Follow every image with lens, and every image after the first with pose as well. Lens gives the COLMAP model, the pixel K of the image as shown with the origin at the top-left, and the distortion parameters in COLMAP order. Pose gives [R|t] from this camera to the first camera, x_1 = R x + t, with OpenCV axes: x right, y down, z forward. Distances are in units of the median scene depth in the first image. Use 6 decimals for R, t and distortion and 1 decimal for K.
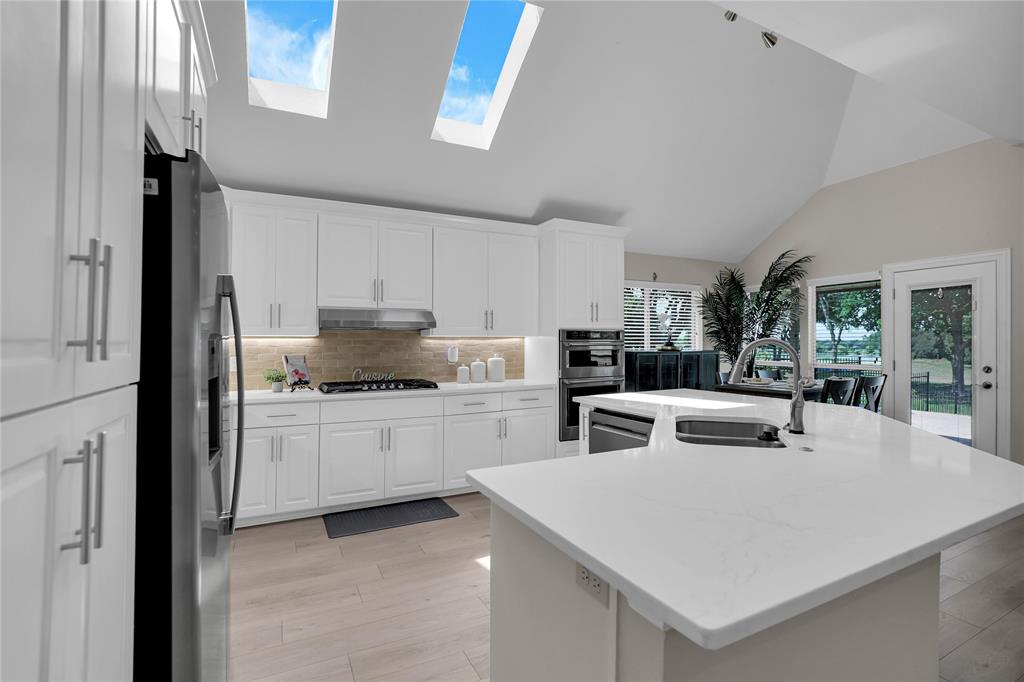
lens RADIAL K [[485.2, 0, 535.7], [0, 485.2, 346.4], [0, 0, 1]] dist [-0.003428, -0.000621]
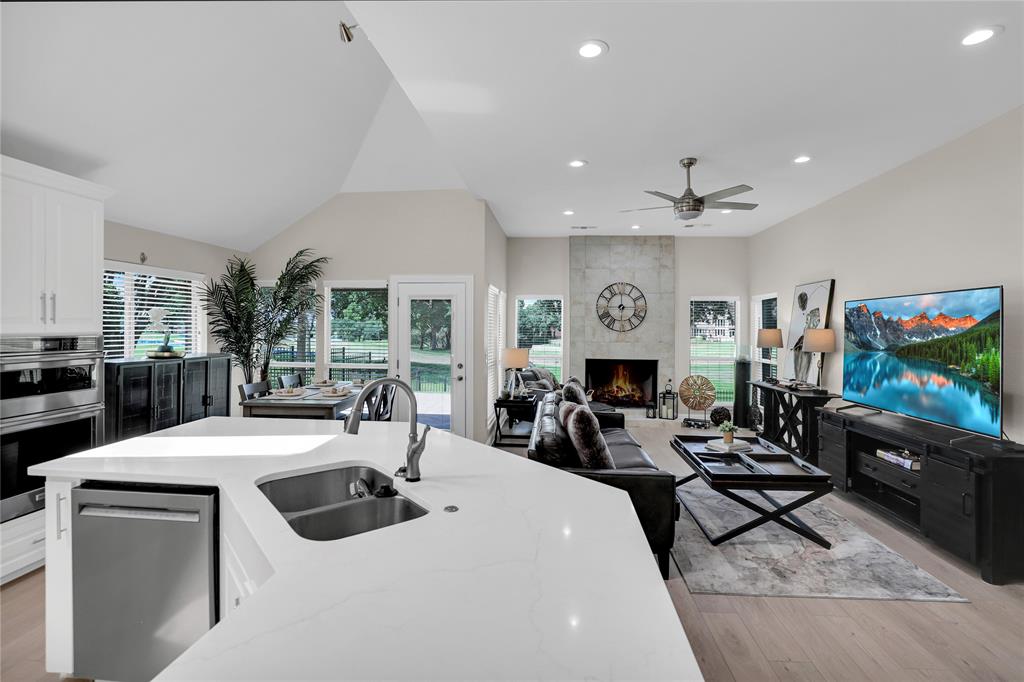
lens RADIAL K [[477.5, 0, 513.6], [0, 477.5, 325.5], [0, 0, 1]] dist [-0.029055, -0.000117]
pose [[0.556924, 0.009770, 0.830506, -0.036548], [-0.005627, 0.999952, -0.007989, -0.038585], [-0.830545, -0.000224, 0.556952, 0.126620]]
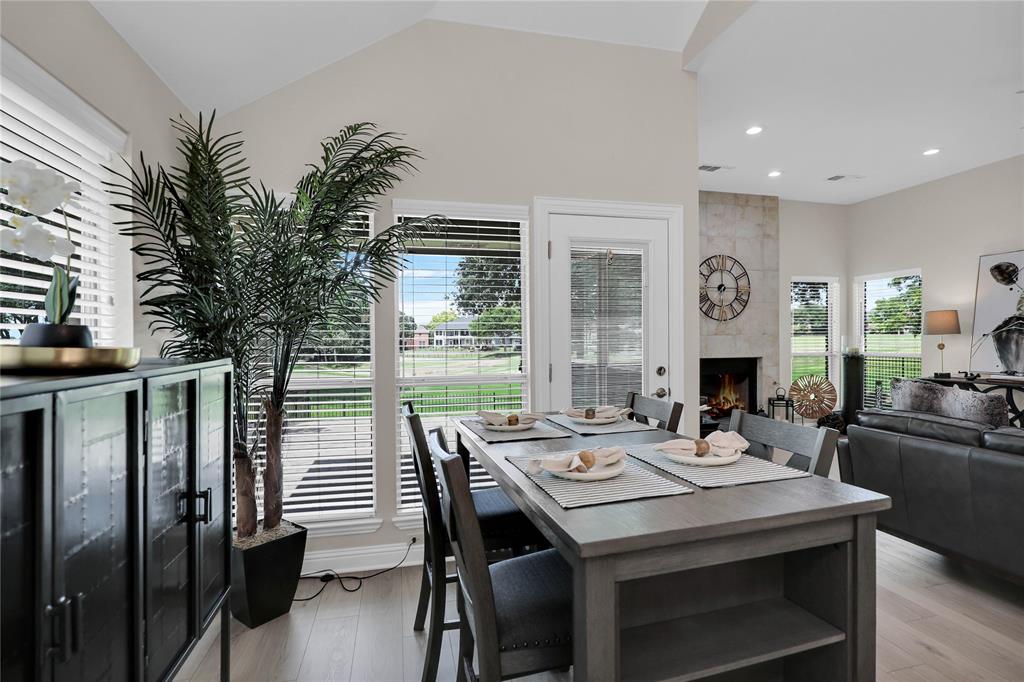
lens RADIAL K [[491.5, 0, 512.0], [0, 491.5, 341.0], [0, 0, 1]] dist [-0.013452, 0.000209]
pose [[0.269540, -0.007911, 0.962957, 0.134068], [0.012318, 0.999913, 0.004767, -0.001789], [-0.962910, 0.010577, 0.269614, 0.766204]]
